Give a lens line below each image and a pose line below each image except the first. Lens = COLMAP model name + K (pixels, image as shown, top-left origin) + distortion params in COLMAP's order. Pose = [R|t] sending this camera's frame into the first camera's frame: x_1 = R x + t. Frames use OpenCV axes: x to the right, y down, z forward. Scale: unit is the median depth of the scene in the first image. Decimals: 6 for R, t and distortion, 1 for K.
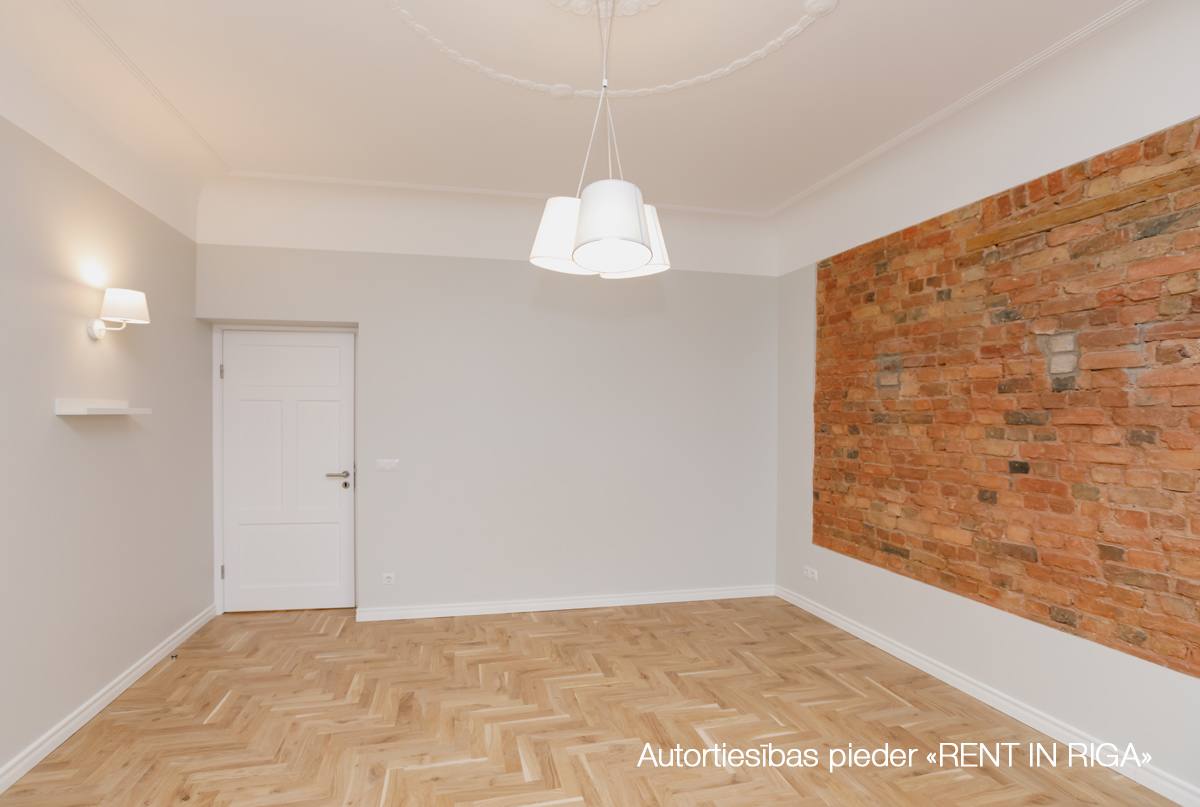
lens RADIAL K [[604.1, 0, 599.0], [0, 604.1, 414.7], [0, 0, 1]] dist [-0.003002, -0.000271]
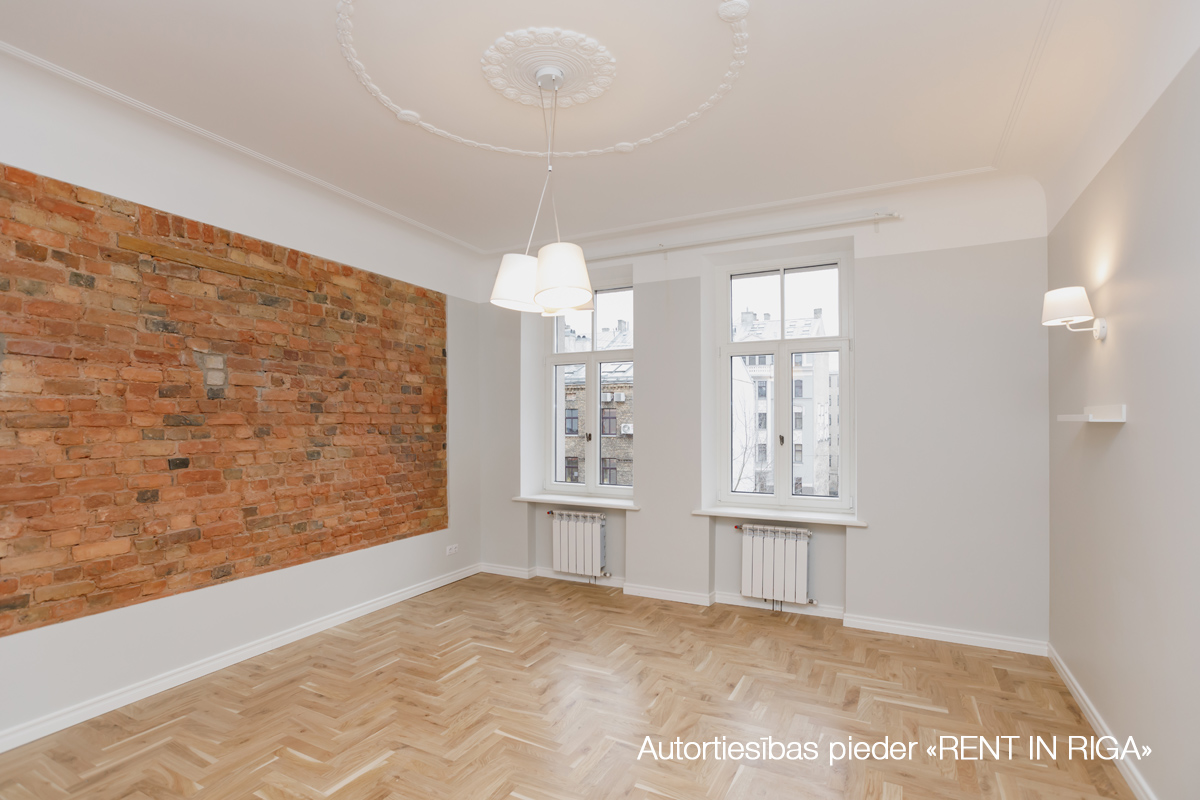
lens RADIAL K [[604.1, 0, 601.1], [0, 604.1, 410.9], [0, 0, 1]] dist [-0.003002, -0.000271]
pose [[-0.763820, 0.006946, 0.645392, -0.647009], [-0.001495, 0.999920, -0.012531, 0.001011], [-0.645428, -0.010537, -0.763748, 1.354780]]
